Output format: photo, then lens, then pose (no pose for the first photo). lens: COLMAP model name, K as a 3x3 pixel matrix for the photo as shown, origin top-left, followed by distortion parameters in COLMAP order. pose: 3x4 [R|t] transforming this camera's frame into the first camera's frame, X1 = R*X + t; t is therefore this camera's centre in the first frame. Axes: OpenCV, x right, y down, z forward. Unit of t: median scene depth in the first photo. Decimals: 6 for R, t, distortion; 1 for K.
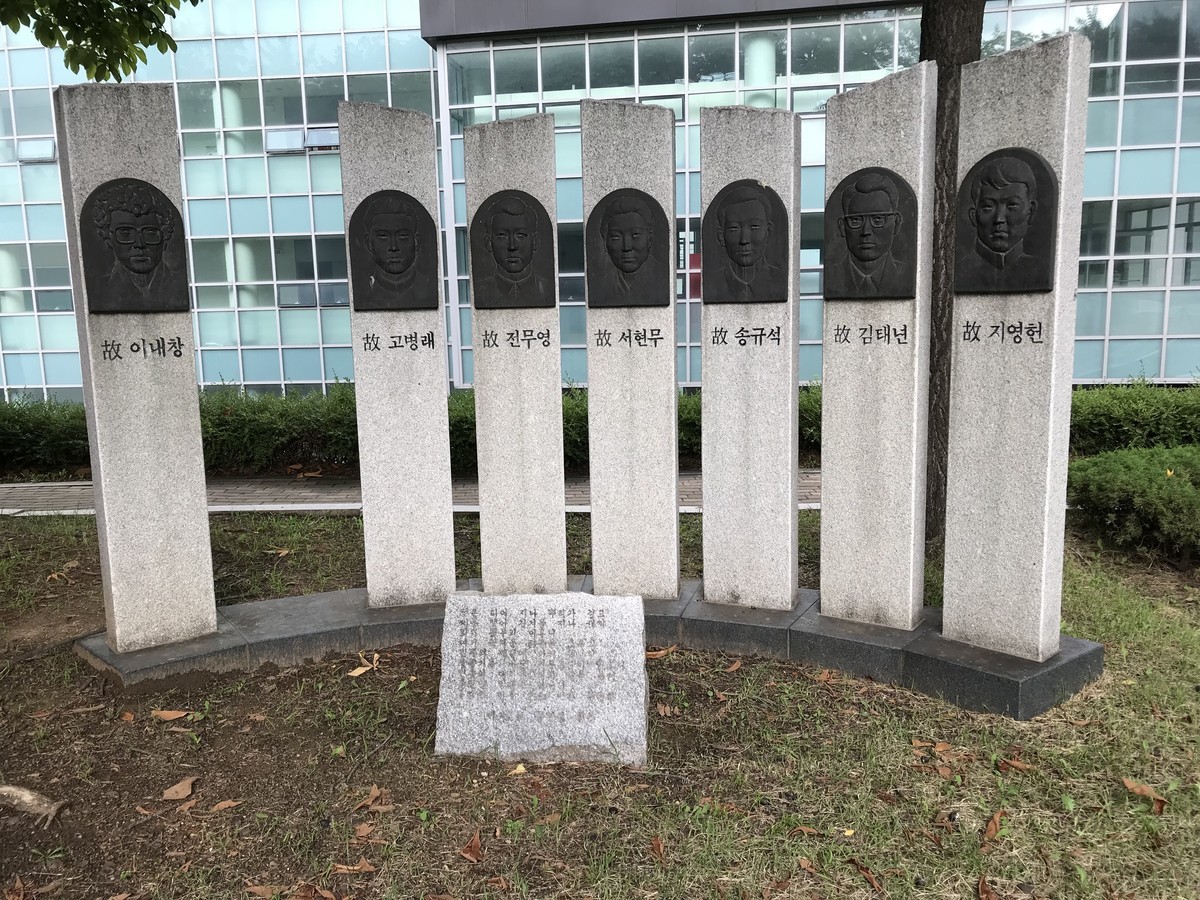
lens RADIAL K [[974.6, 0, 600.2], [0, 974.6, 448.8], [0, 0, 1]] dist [0.030527, -0.003657]
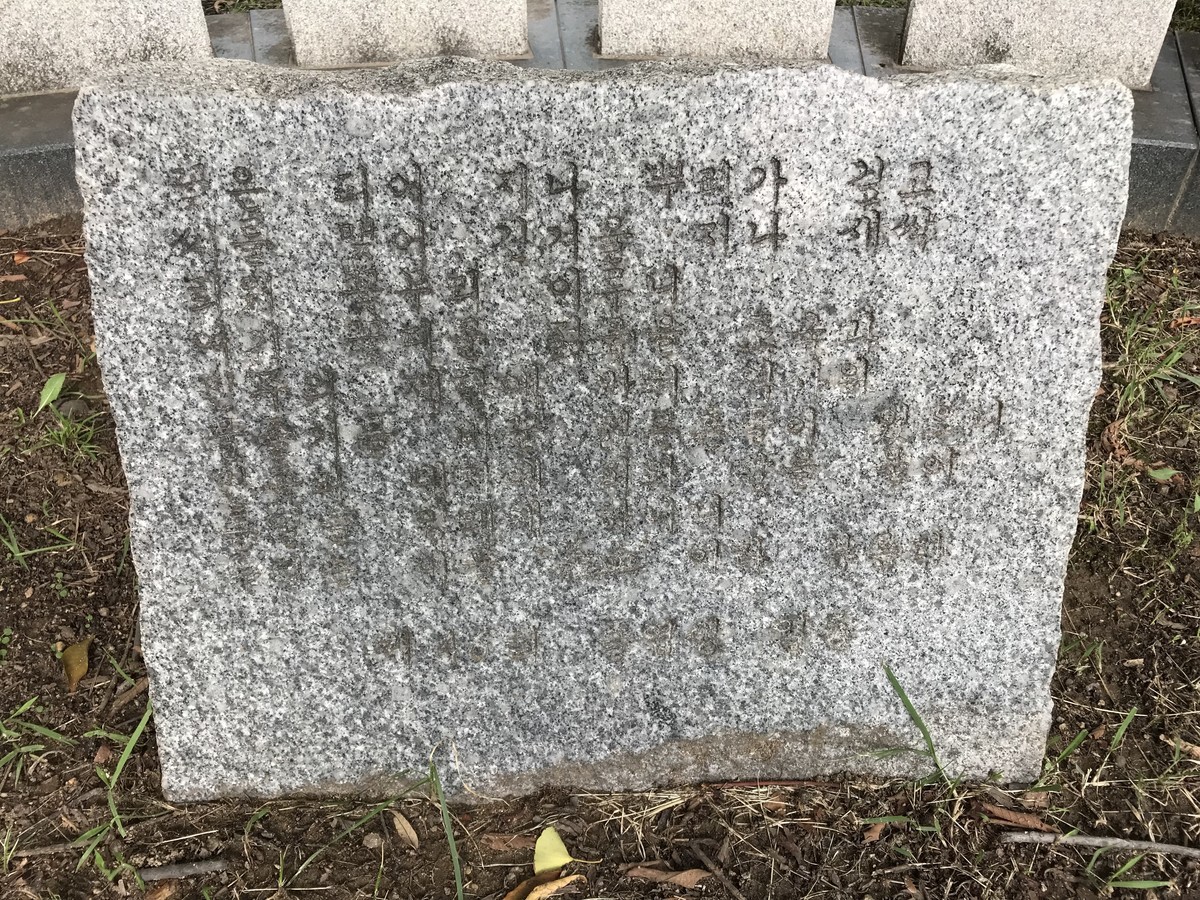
lens RADIAL K [[974.6, 0, 603.1], [0, 974.6, 448.3], [0, 0, 1]] dist [0.030527, -0.003657]
pose [[0.982049, -0.079612, 0.171002, -0.099160], [-0.013355, 0.874945, 0.484038, 0.121466], [-0.188152, -0.477633, 0.858176, 0.814903]]
